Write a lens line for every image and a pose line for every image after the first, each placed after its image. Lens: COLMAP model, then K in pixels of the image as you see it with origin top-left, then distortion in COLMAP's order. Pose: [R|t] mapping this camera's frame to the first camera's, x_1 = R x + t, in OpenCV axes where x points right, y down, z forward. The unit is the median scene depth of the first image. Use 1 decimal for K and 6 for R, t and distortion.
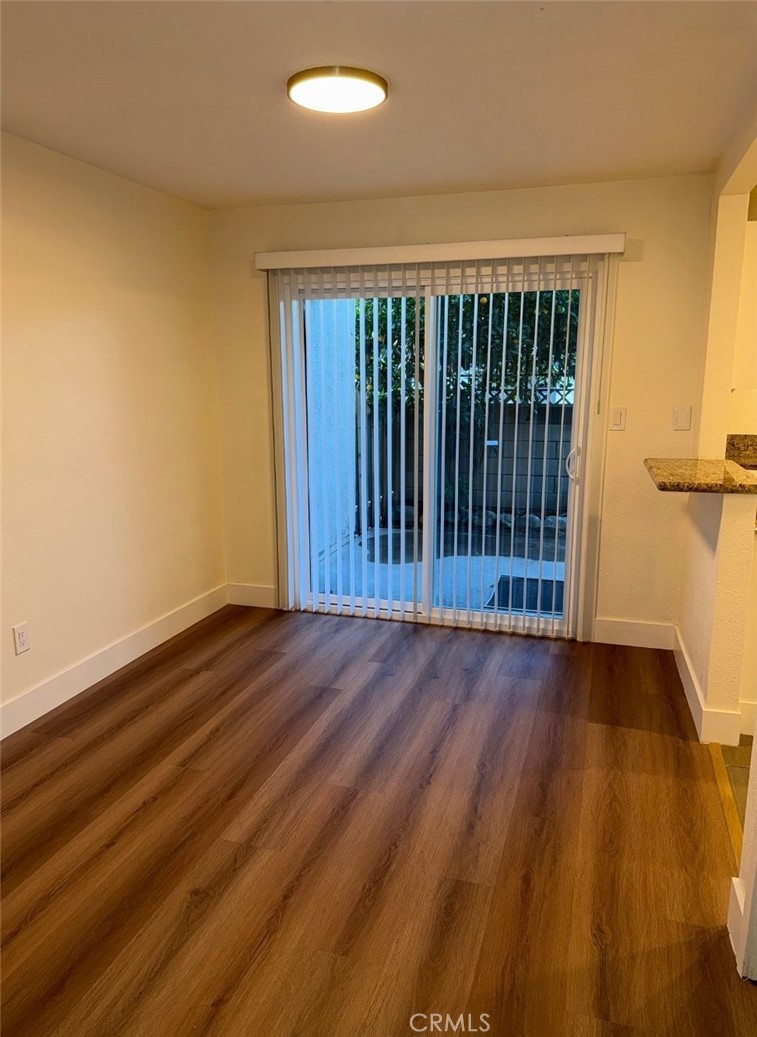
lens RADIAL K [[714.0, 0, 382.0], [0, 714.0, 528.7], [0, 0, 1]] dist [0.040990, -0.028911]
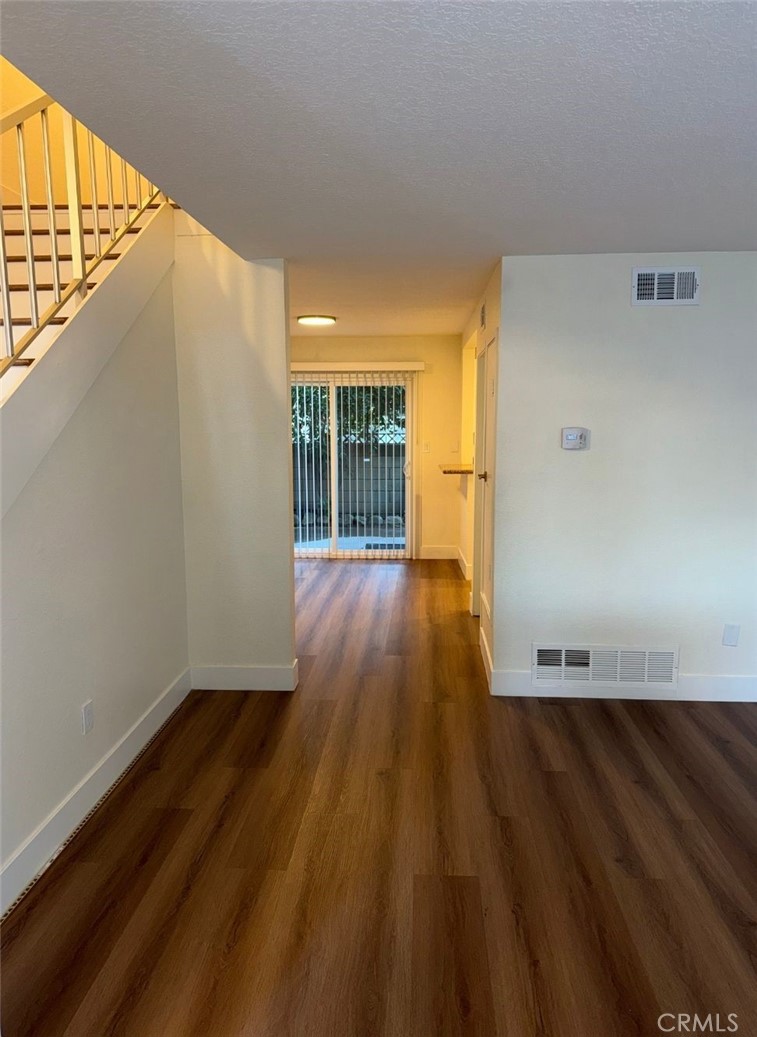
lens RADIAL K [[714.0, 0, 380.6], [0, 714.0, 514.5], [0, 0, 1]] dist [0.040990, -0.028911]
pose [[0.969238, -0.028229, 0.244502, -0.364168], [0.047760, 0.996090, -0.074322, 0.220616], [-0.241448, 0.083713, 0.966796, -1.113768]]
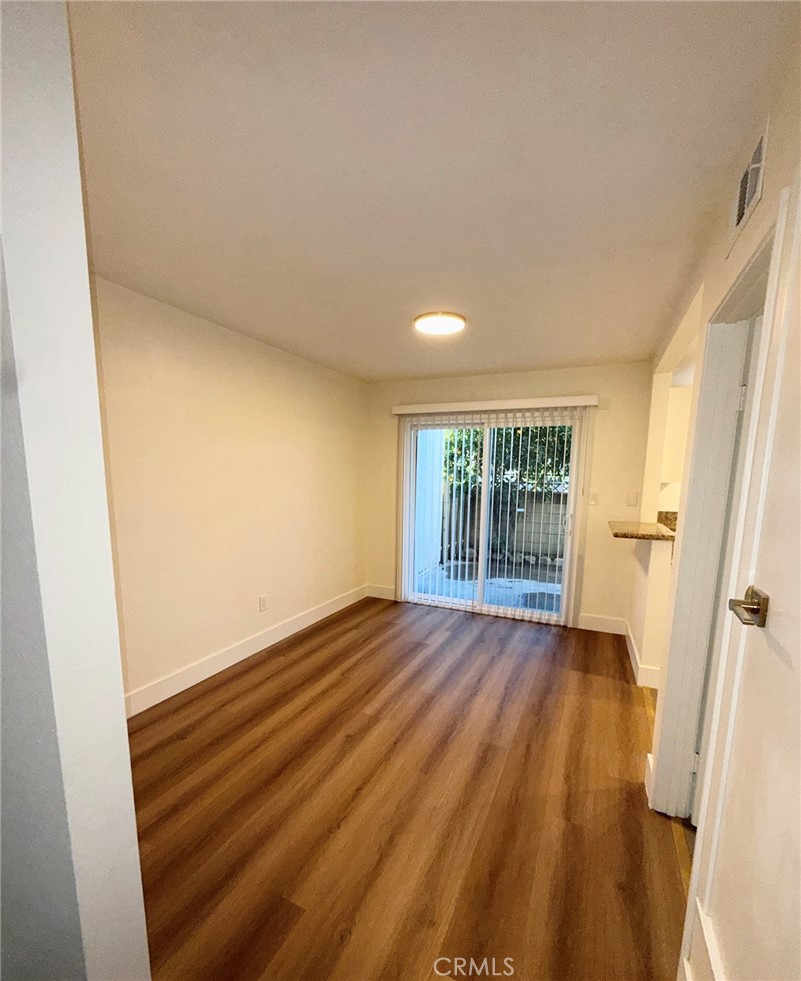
lens RADIAL K [[424.4, 0, 405.7], [0, 424.4, 539.4], [0, 0, 1]] dist [-0.004923, 0.000784]
pose [[0.992060, 0.036368, -0.120390, 0.004049], [-0.043780, 0.997267, -0.059508, 0.031377], [0.117897, 0.064307, 0.990942, -0.076176]]
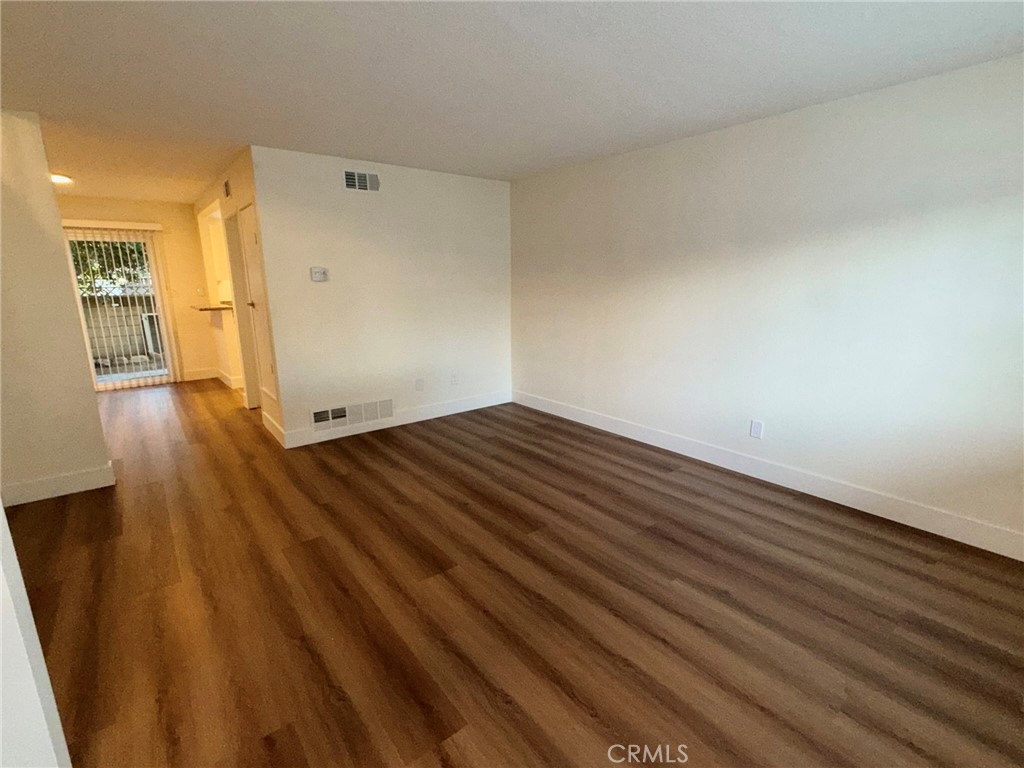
lens RADIAL K [[473.9, 0, 511.2], [0, 473.9, 382.8], [0, 0, 1]] dist [-0.008365, 0.001638]
pose [[0.555327, -0.177161, 0.812543, -0.530711], [0.180182, 0.979469, 0.090412, 0.276629], [-0.811878, 0.096197, 0.575847, -1.135084]]
